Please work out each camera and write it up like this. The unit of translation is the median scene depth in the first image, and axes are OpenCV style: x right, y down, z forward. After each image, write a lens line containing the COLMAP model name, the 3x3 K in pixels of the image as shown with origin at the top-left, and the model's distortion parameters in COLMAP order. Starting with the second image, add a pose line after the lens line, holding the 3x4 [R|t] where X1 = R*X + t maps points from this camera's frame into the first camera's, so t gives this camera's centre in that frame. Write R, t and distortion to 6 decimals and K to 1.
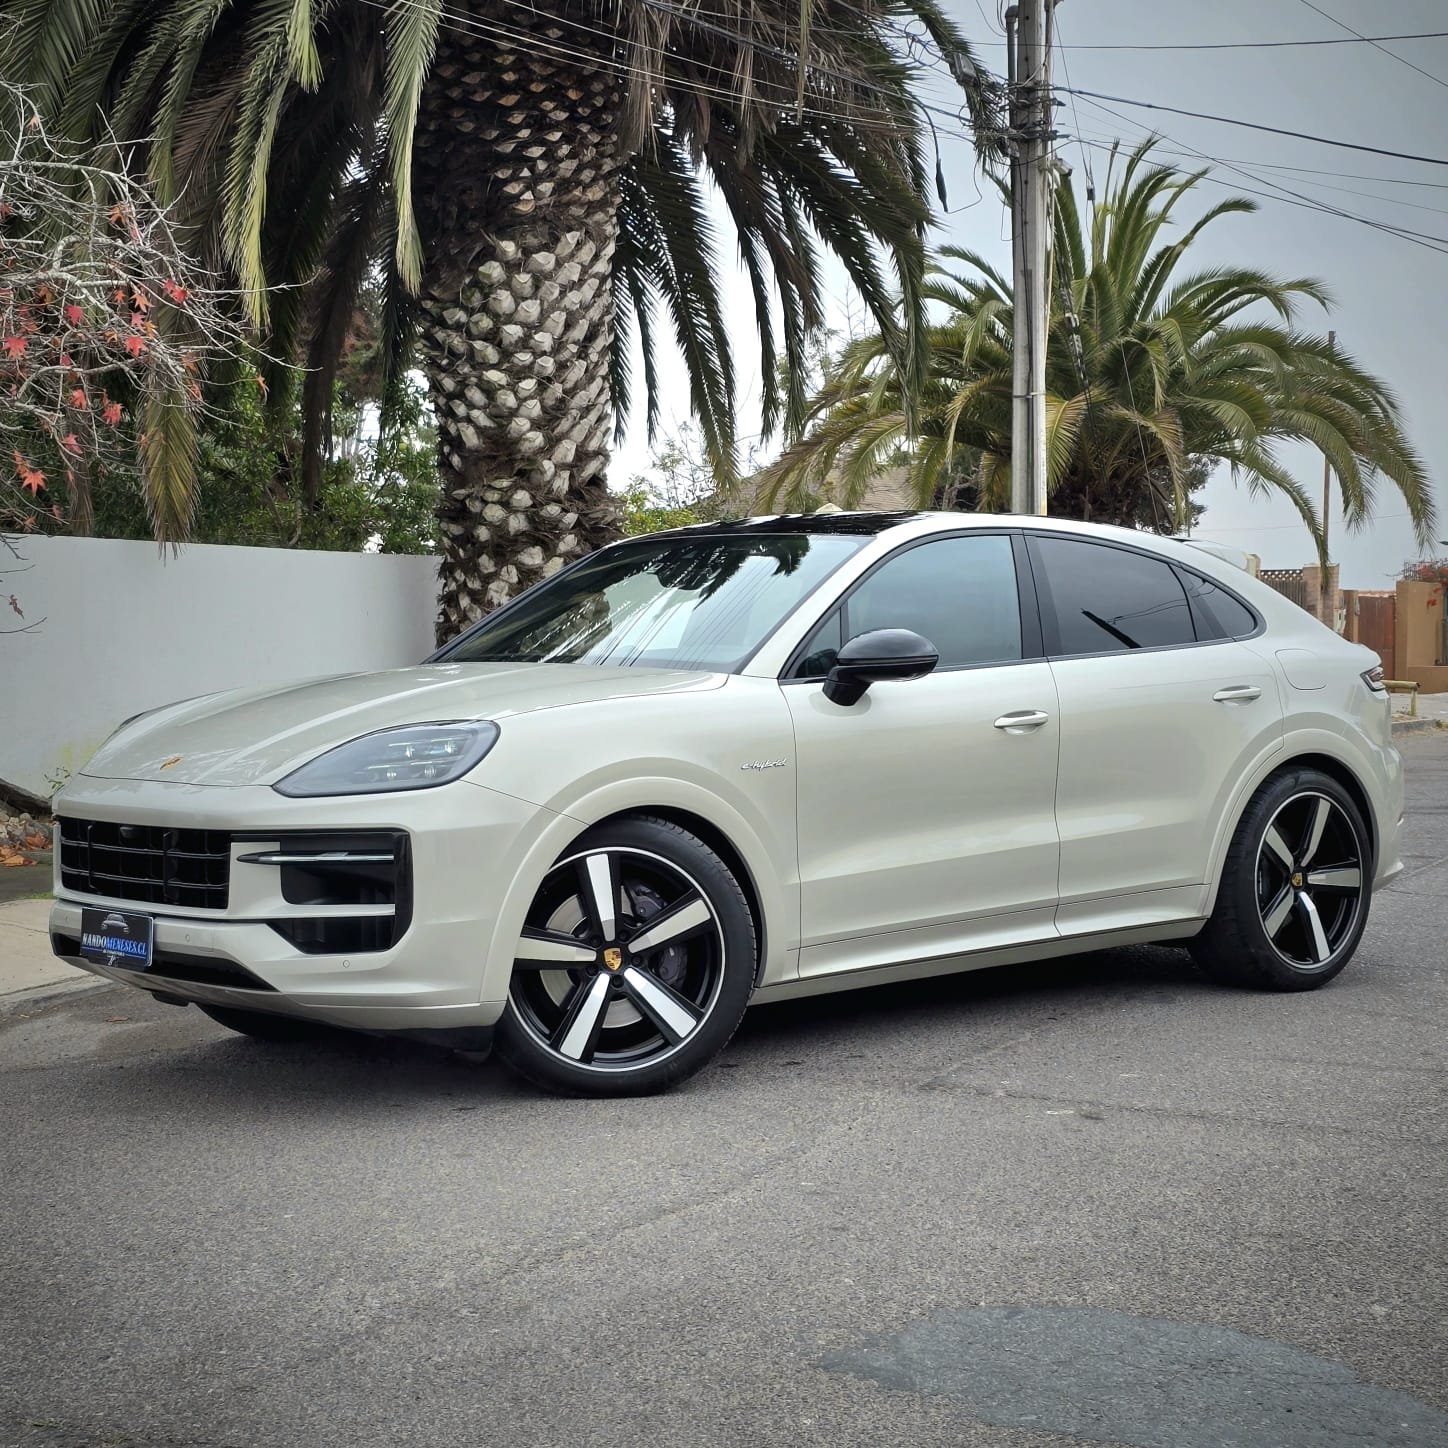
lens RADIAL K [[2759.6, 0, 765.3], [0, 2759.6, 731.0], [0, 0, 1]] dist [0.185813, -0.542546]
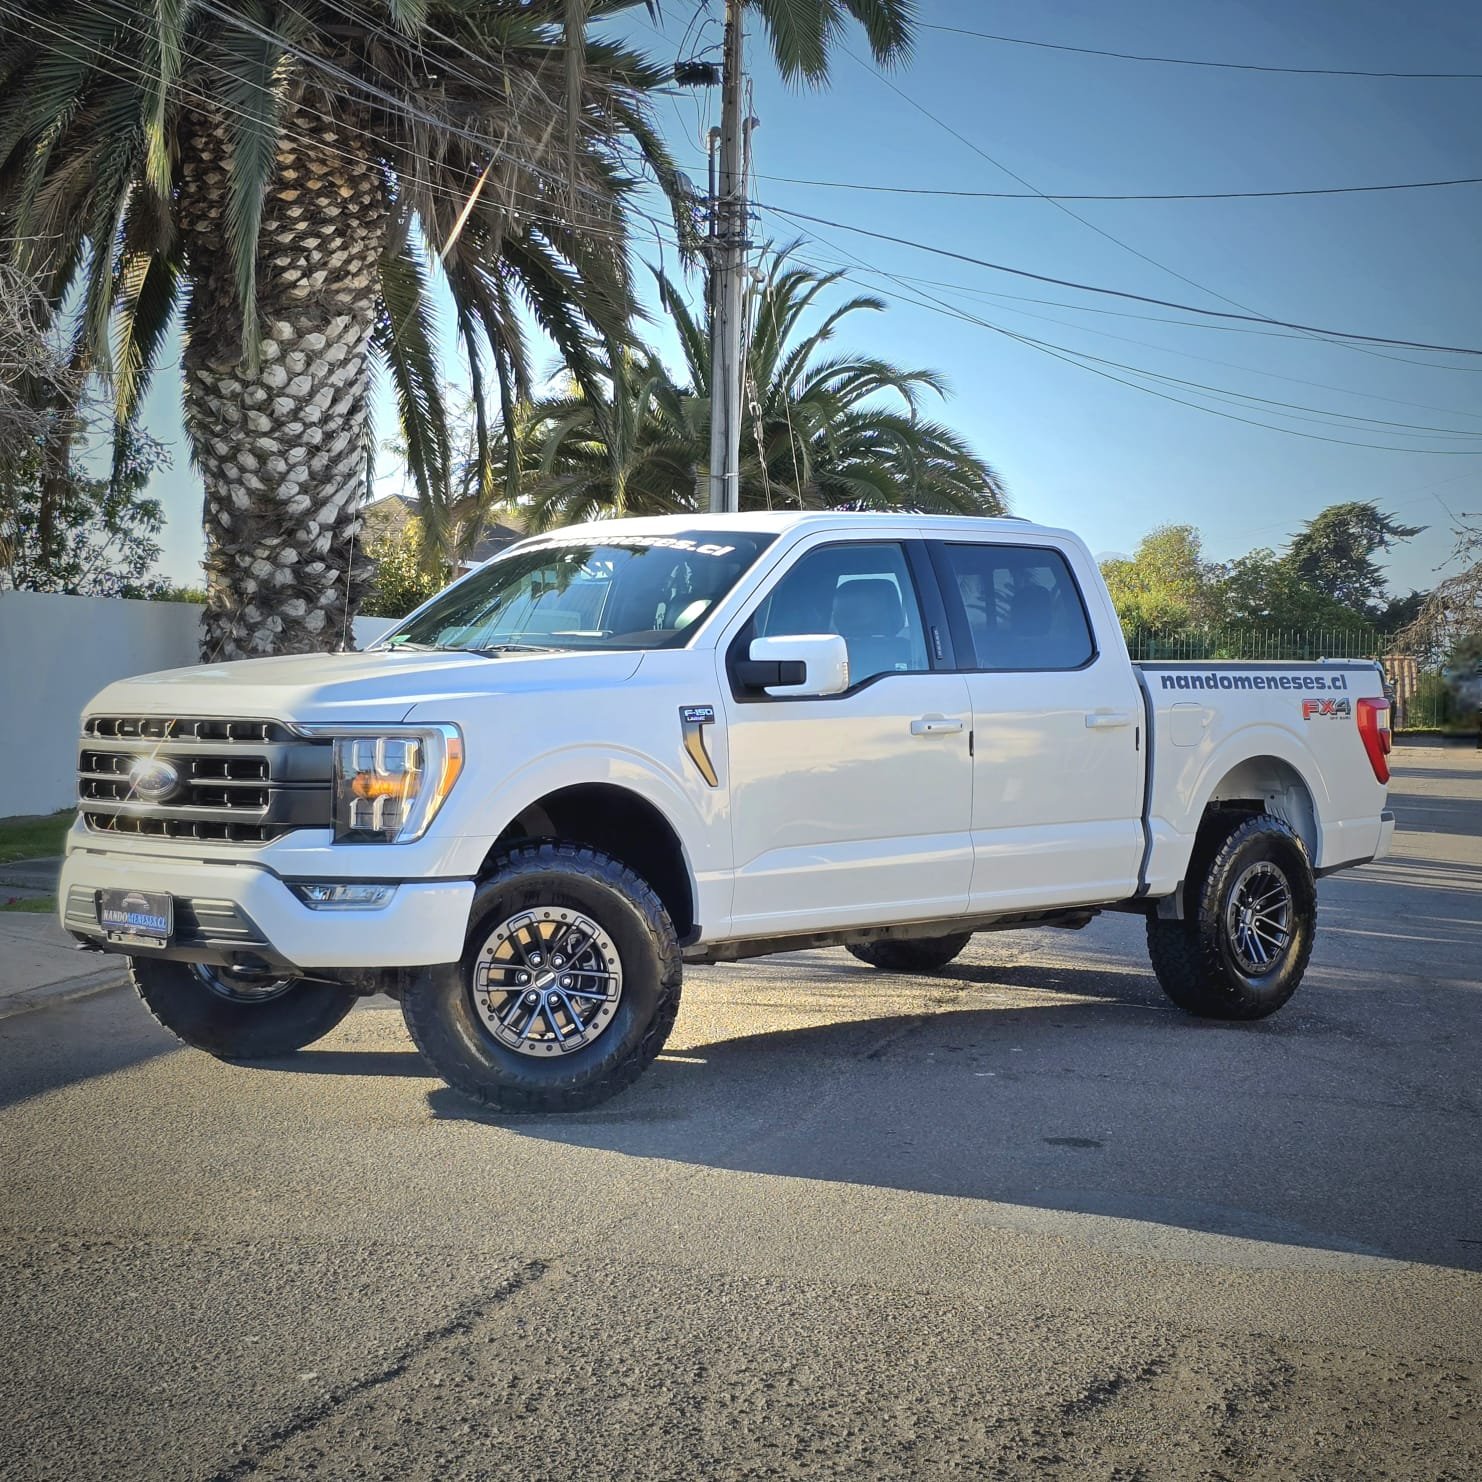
lens RADIAL K [[2773.0, 0, 740.2], [0, 2773.0, 758.9], [0, 0, 1]] dist [0.195100, -0.708350]
pose [[0.985152, 0.021863, 0.170287, -0.098050], [-0.021518, 0.999761, -0.003871, -0.002844], [-0.170331, 0.000149, 0.985387, -0.120935]]
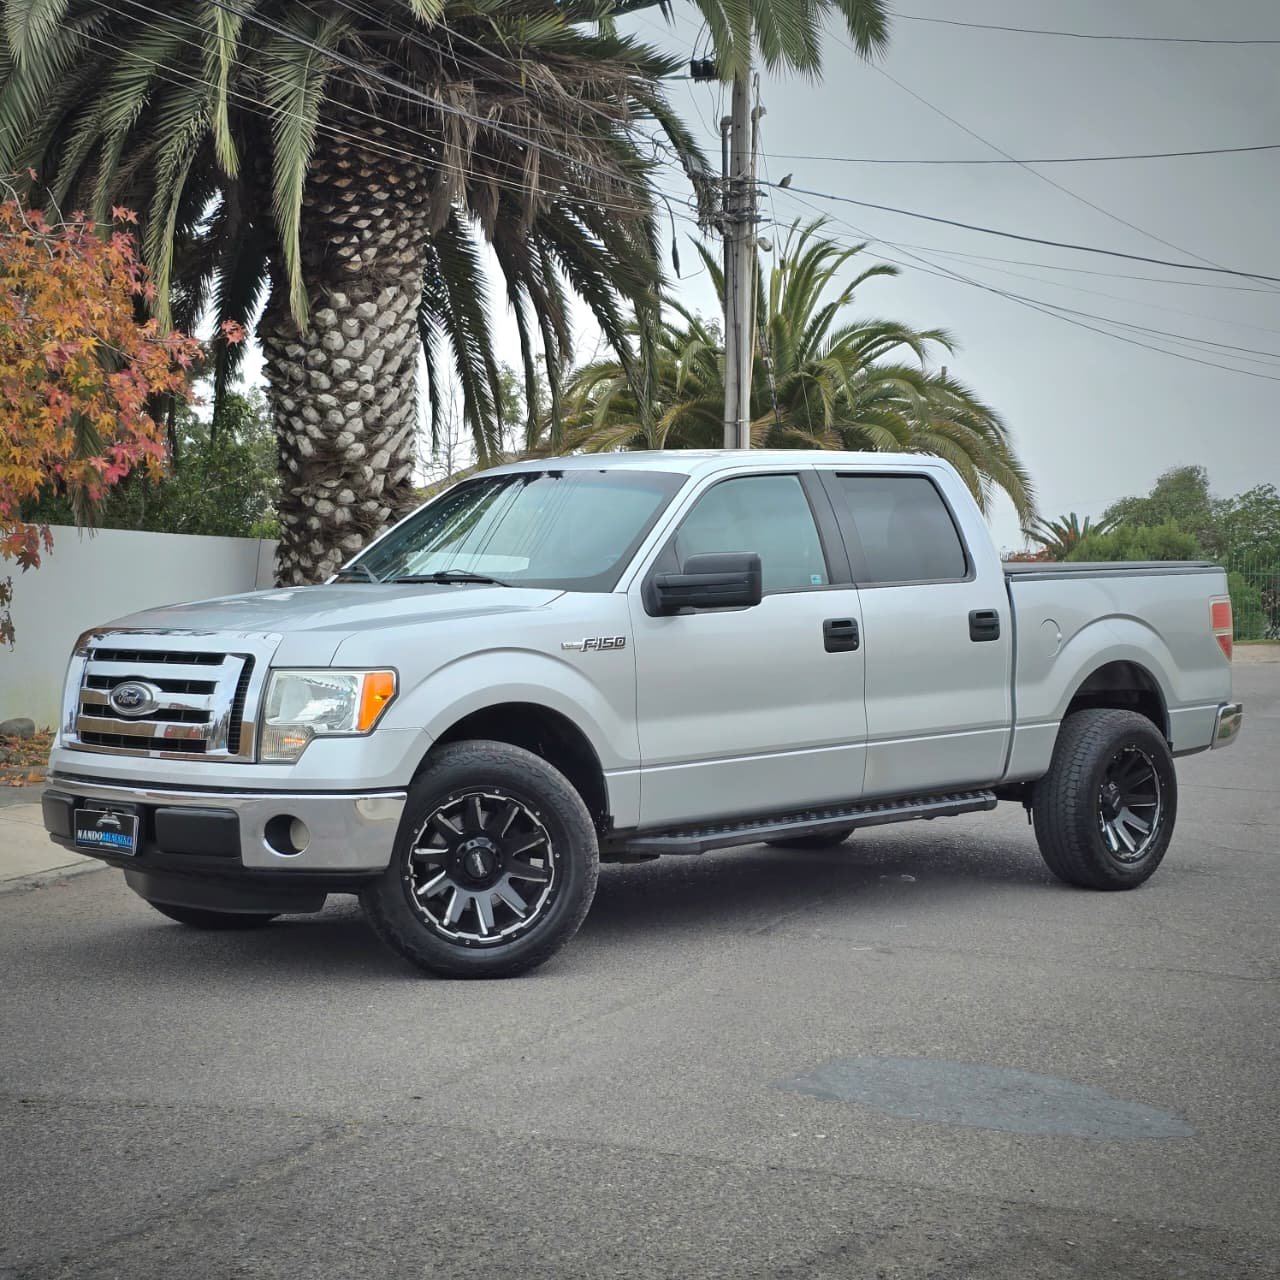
lens RADIAL K [[2373.8, 0, 639.9], [0, 2373.8, 634.6], [0, 0, 1]] dist [0.217764, -0.801286]
pose [[0.996072, 0.013956, 0.087439, -0.048957], [-0.012067, 0.999683, -0.022097, 0.001542], [-0.087720, 0.020955, 0.995925, -0.092104]]
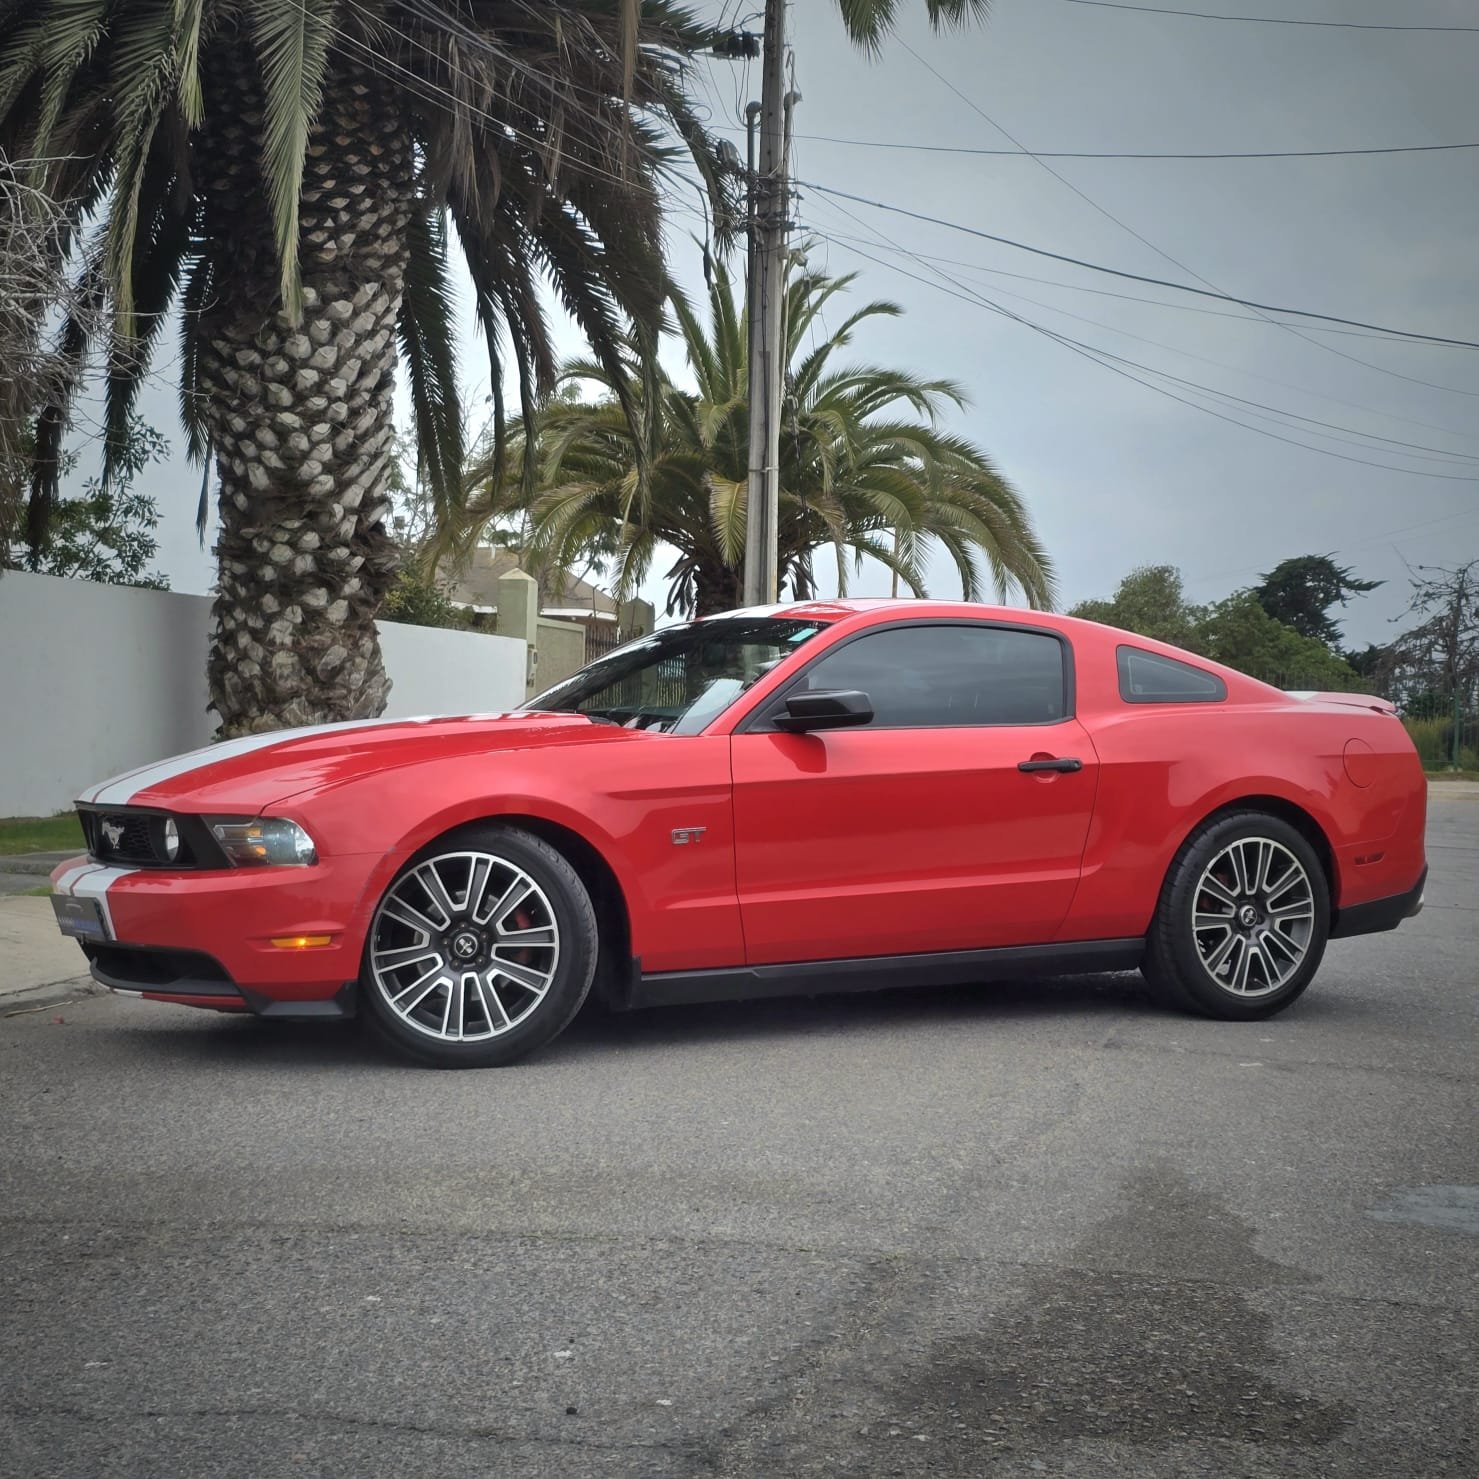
lens RADIAL K [[2763.6, 0, 744.5], [0, 2763.6, 717.5], [0, 0, 1]] dist [0.171491, -0.452151]
pose [[0.979333, 0.032809, 0.199573, -0.132891], [-0.024472, 0.998727, -0.044101, 0.021651], [-0.200766, 0.038305, 0.978890, -0.023647]]
